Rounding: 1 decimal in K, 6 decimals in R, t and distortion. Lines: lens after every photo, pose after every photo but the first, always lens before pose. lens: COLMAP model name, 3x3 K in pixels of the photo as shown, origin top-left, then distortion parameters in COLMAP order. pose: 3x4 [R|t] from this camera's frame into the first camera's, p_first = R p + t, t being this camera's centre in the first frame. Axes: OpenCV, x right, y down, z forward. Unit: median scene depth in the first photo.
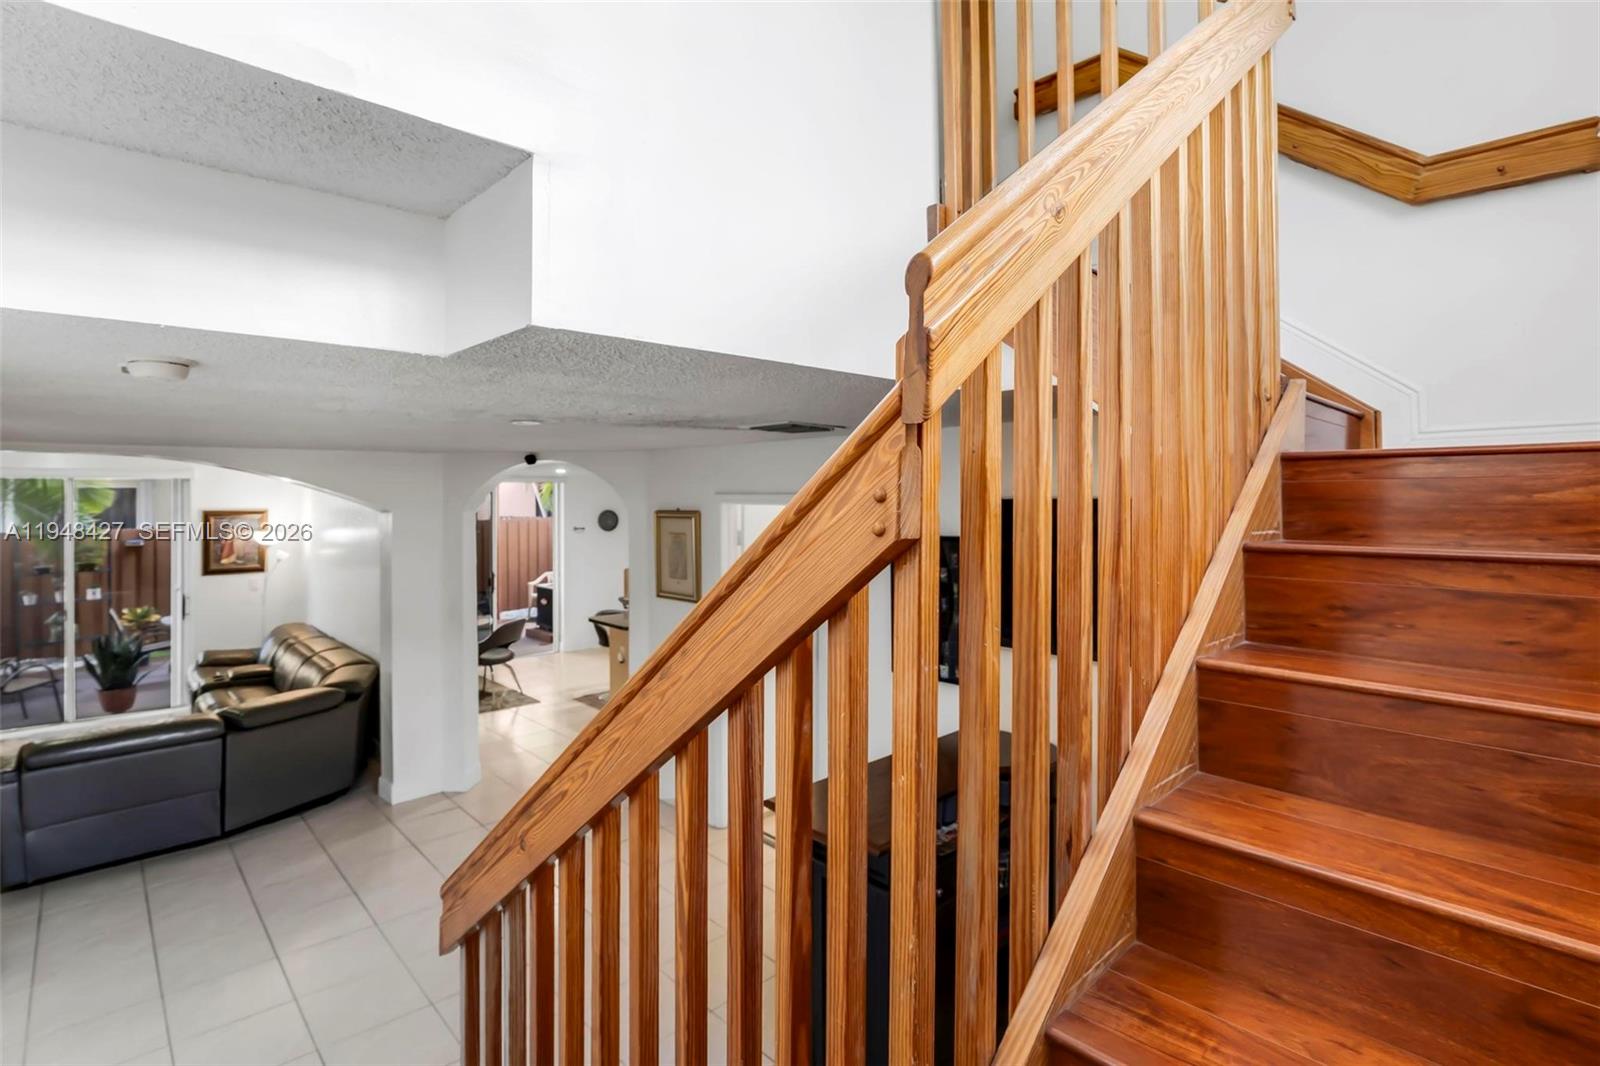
lens RADIAL K [[760.0, 0, 796.9], [0, 760.0, 494.9], [0, 0, 1]] dist [-0.009304, -0.000109]
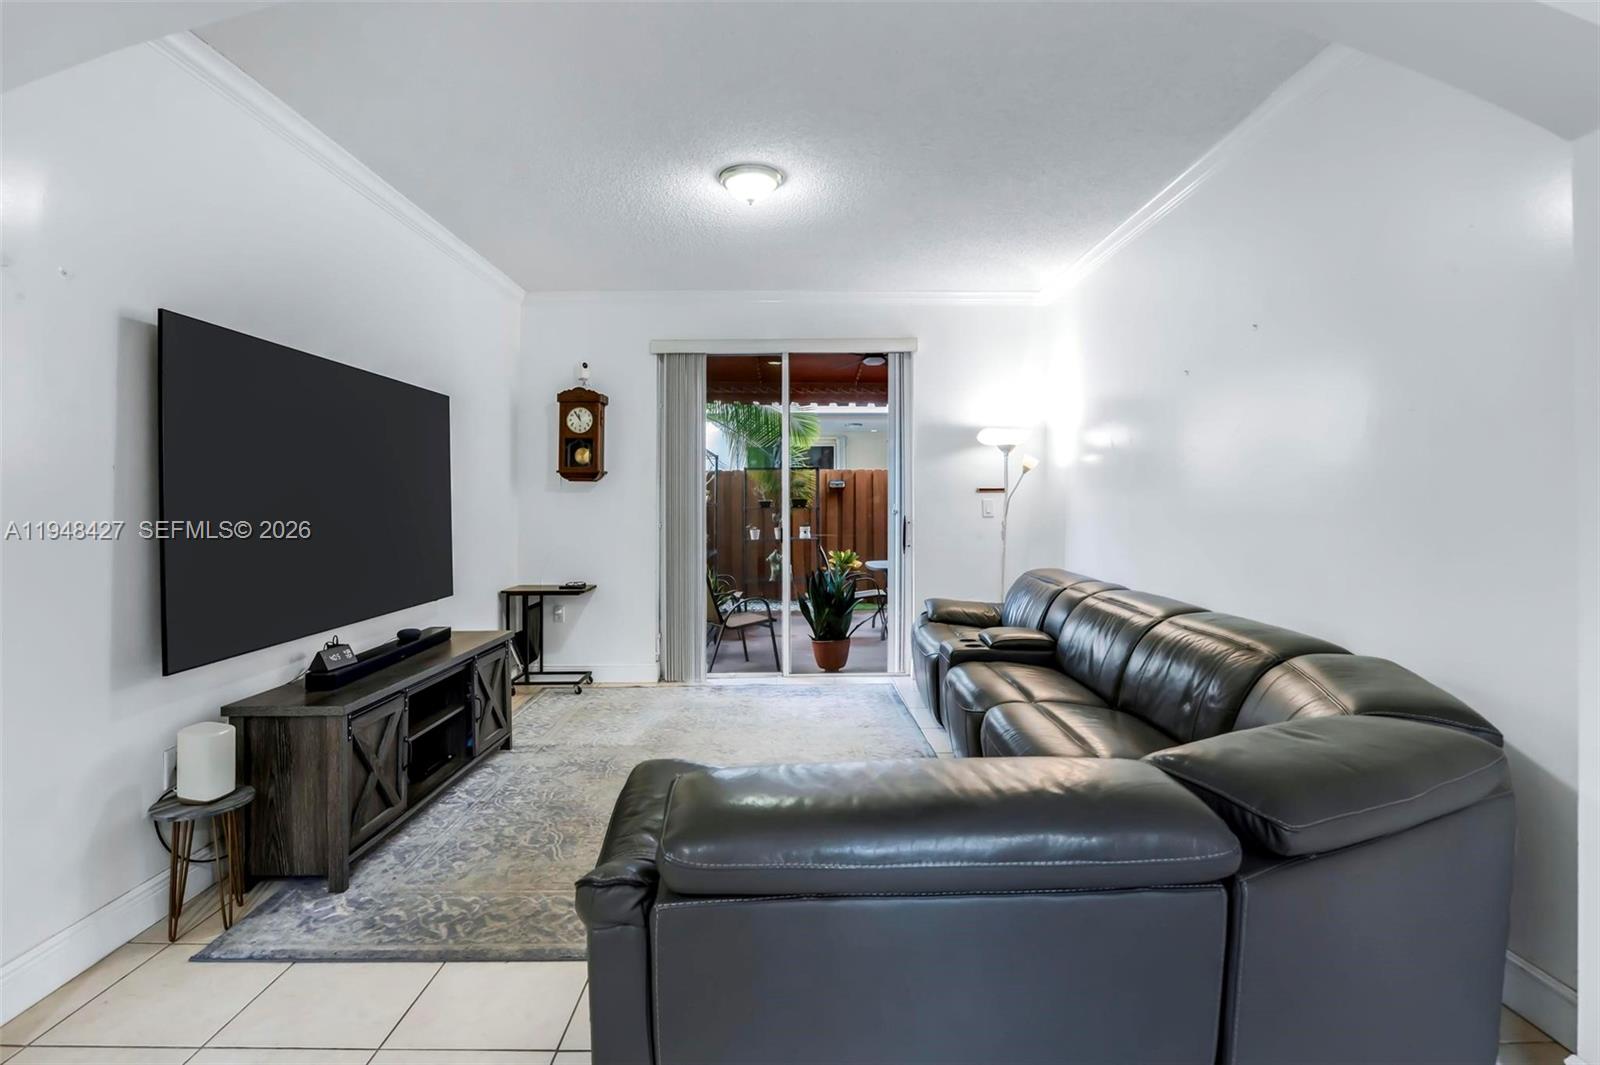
lens RADIAL K [[760.0, 0, 796.9], [0, 760.0, 494.4], [0, 0, 1]] dist [-0.009304, -0.000109]
pose [[0.729763, -0.002743, -0.683695, -0.334584], [0.003628, 0.999993, -0.000140, 0.092392], [0.683691, -0.002378, 0.729768, 0.346130]]
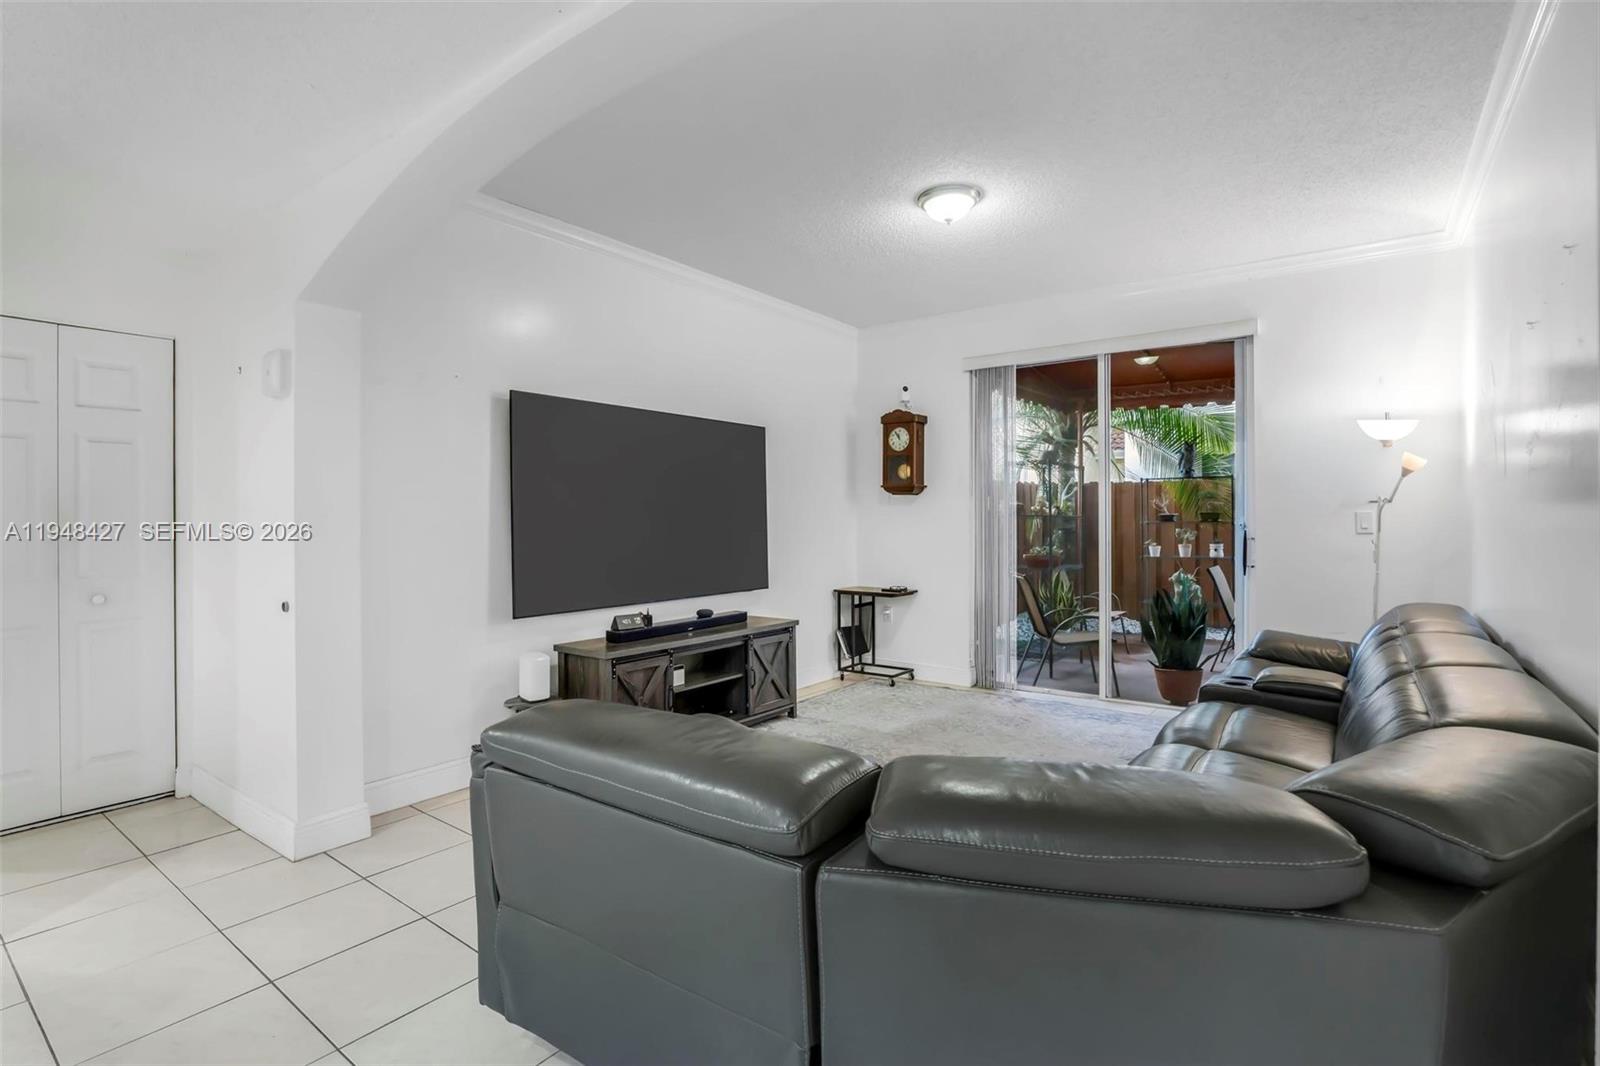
lens RADIAL K [[759.3, 0, 802.2], [0, 759.3, 513.2], [0, 0, 1]] dist [-0.020004, 0.000280]
pose [[0.179049, 0.002401, -0.983837, -0.241160], [0.004635, 0.999984, 0.003284, 0.094729], [0.983829, -0.005148, 0.179035, 0.457723]]
